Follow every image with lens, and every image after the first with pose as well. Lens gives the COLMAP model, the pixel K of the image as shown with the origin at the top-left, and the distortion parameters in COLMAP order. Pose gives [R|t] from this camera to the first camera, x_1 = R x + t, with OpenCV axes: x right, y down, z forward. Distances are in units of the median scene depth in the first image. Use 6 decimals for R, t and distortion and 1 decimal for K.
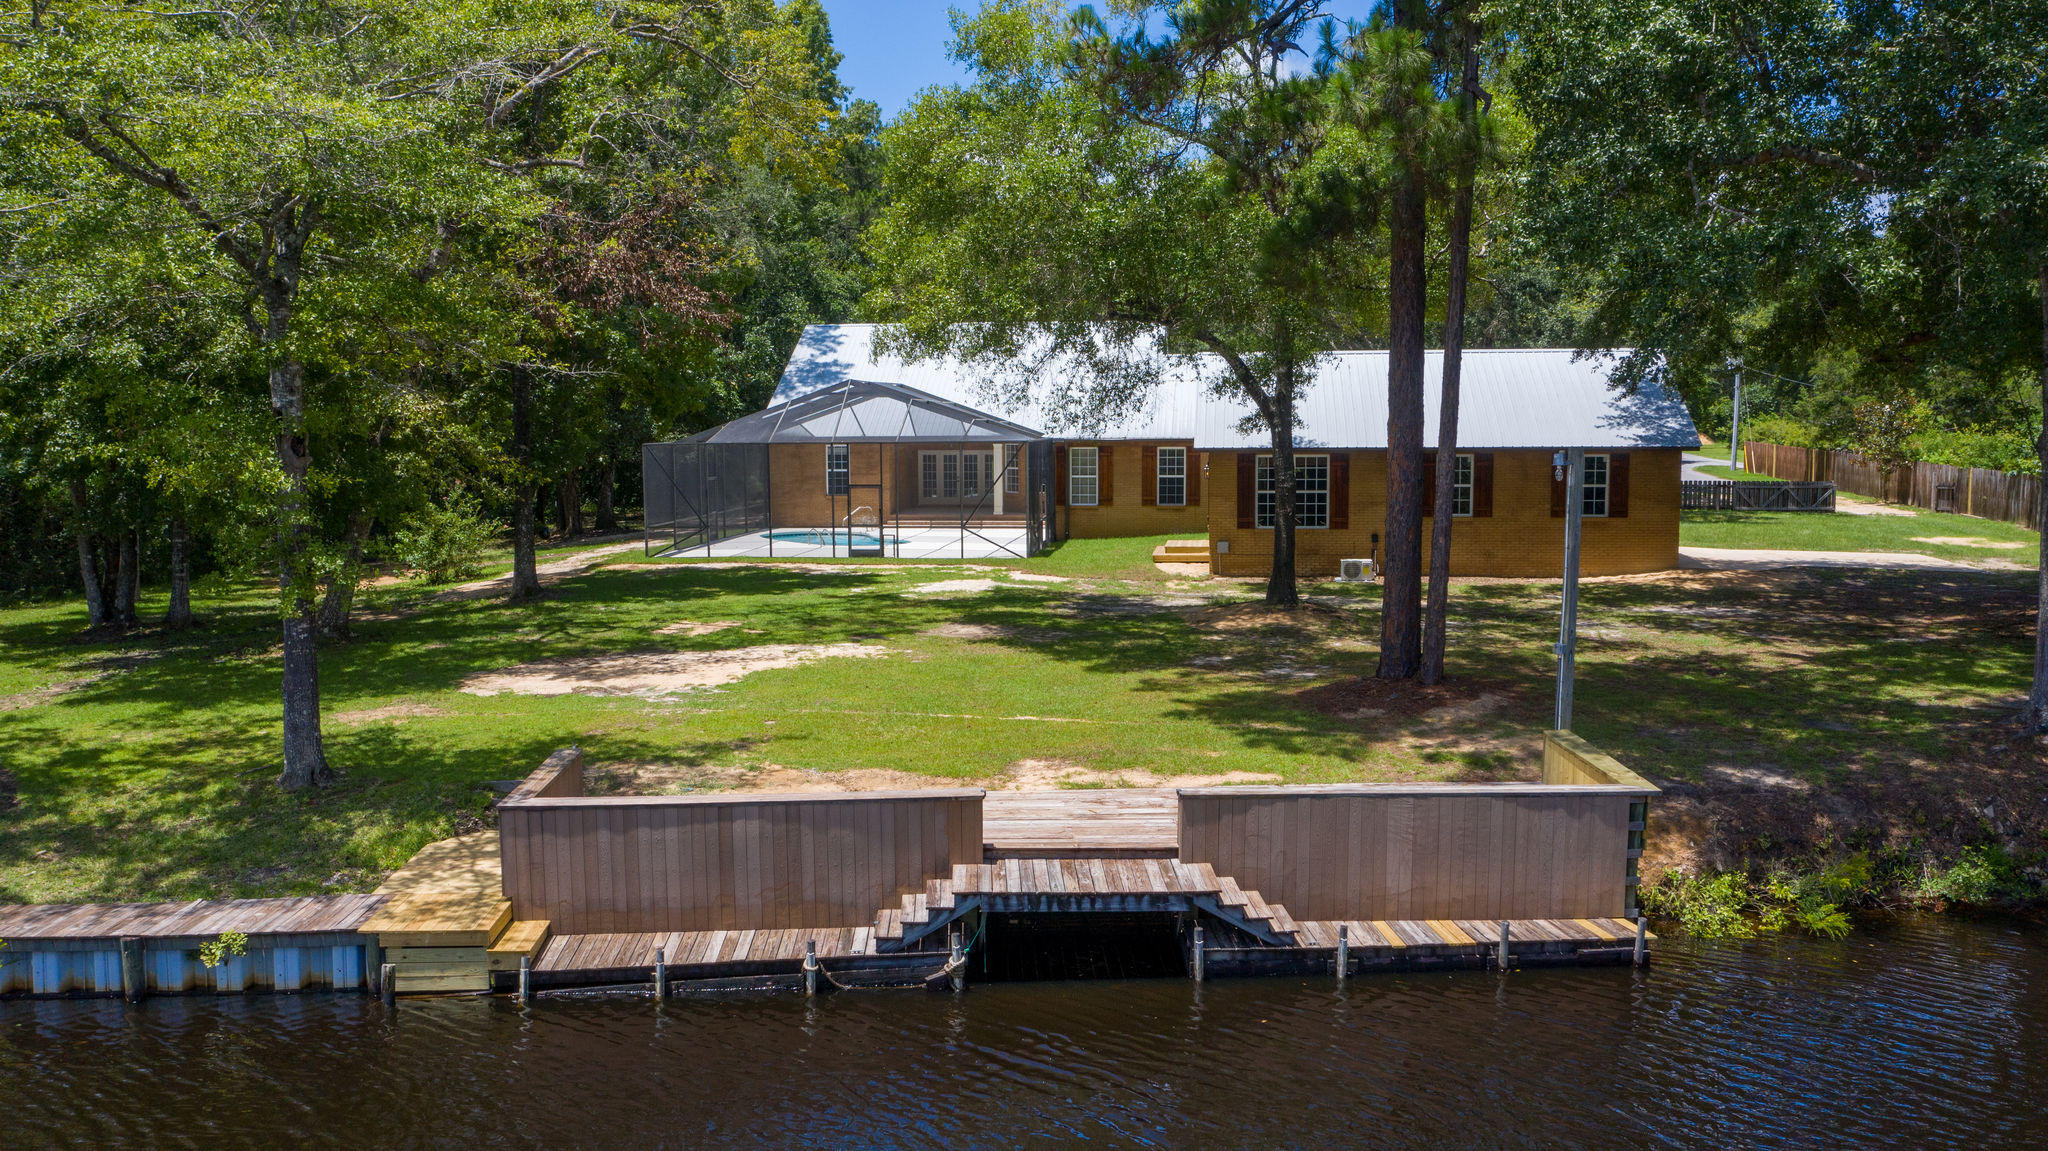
lens RADIAL K [[1627.0, 0, 1024.0], [0, 1627.0, 575.5], [0, 0, 1]] dist [-0.022886, 0.008618]
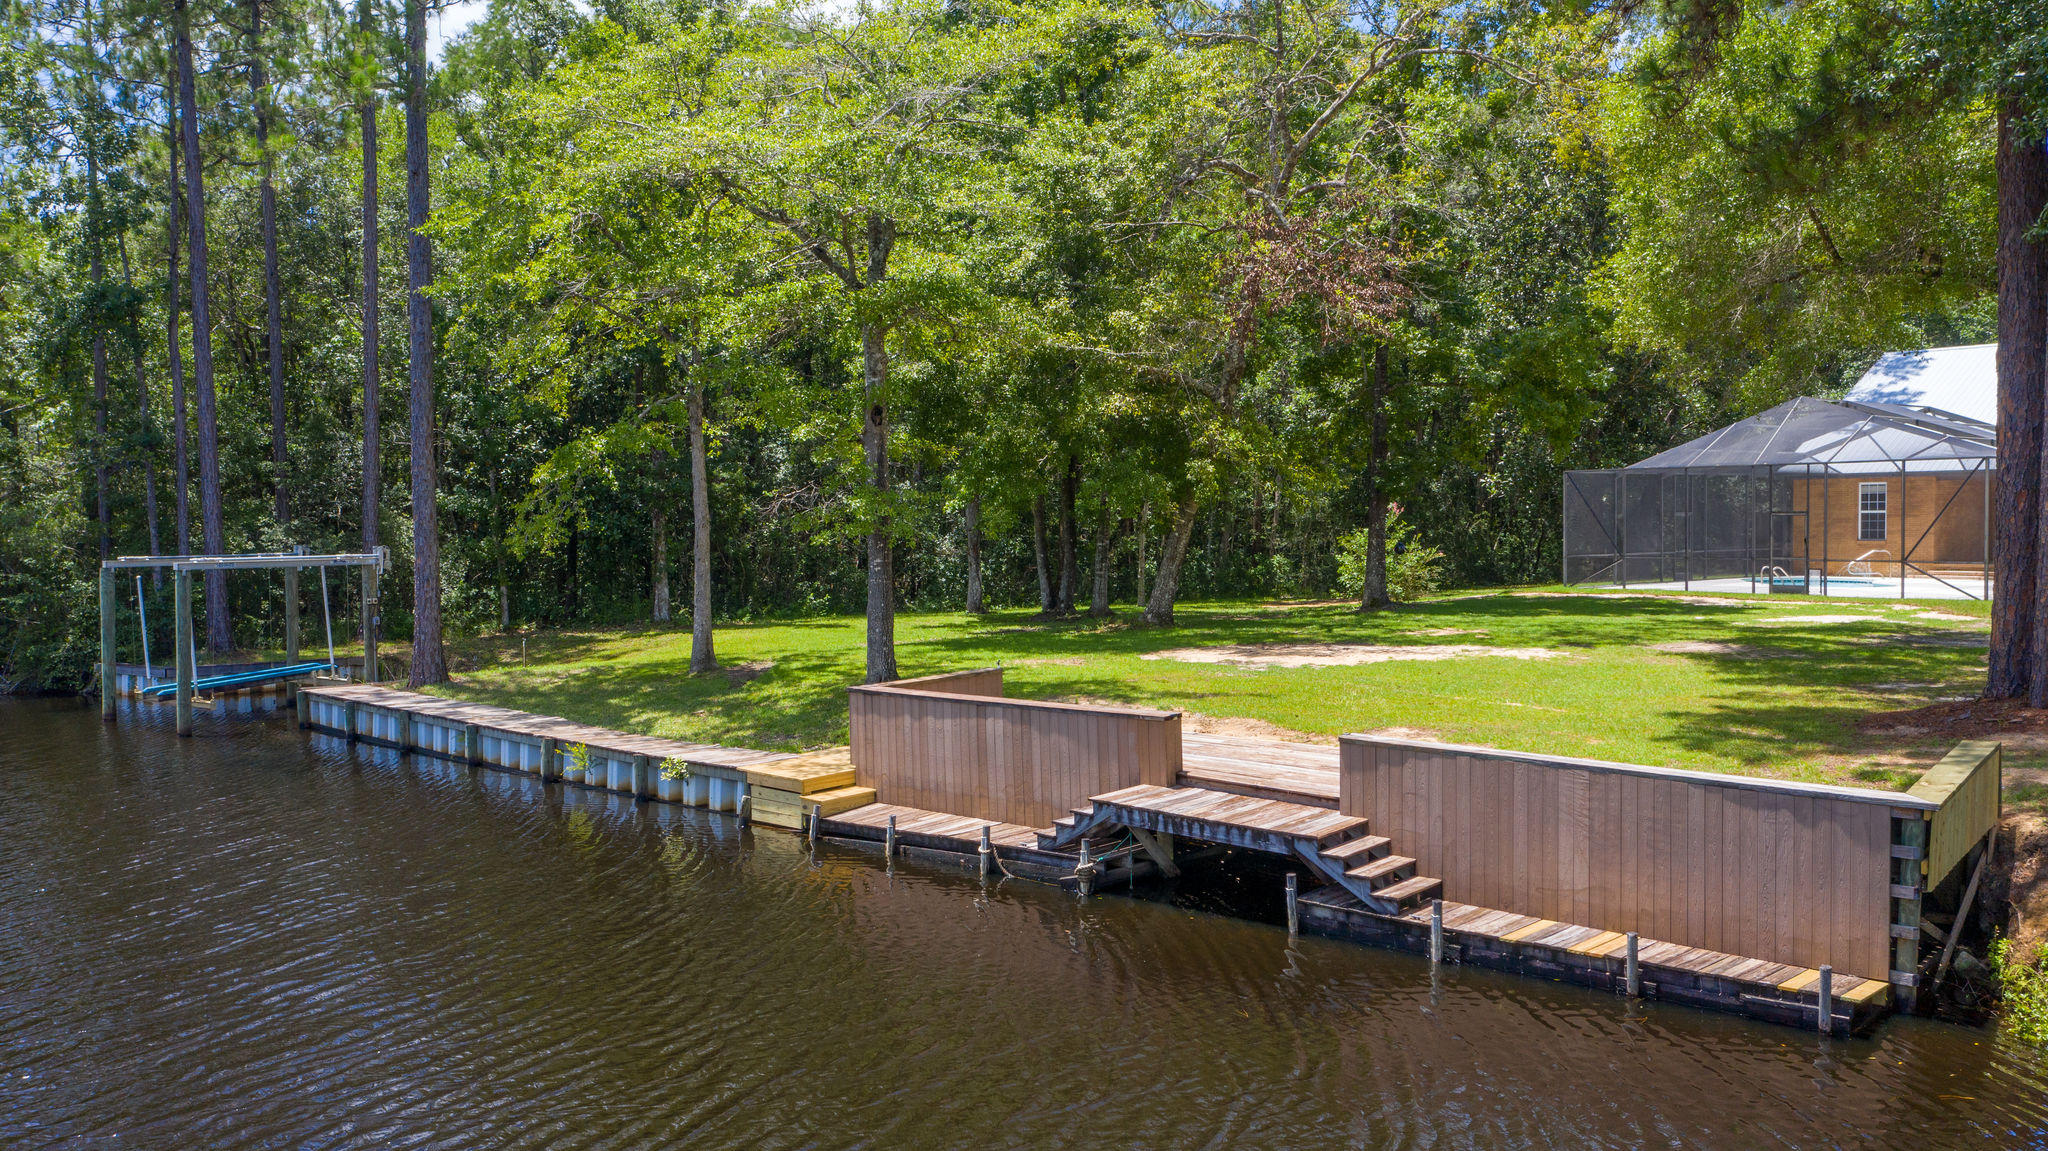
lens RADIAL K [[1639.4, 0, 998.7], [0, 1639.4, 572.5], [0, 0, 1]] dist [-0.017879, 0.001124]
pose [[0.682116, 0.022711, -0.730891, 0.649987], [-0.068848, 0.997072, -0.033271, 0.090090], [0.727996, 0.073016, 0.681682, 0.244181]]
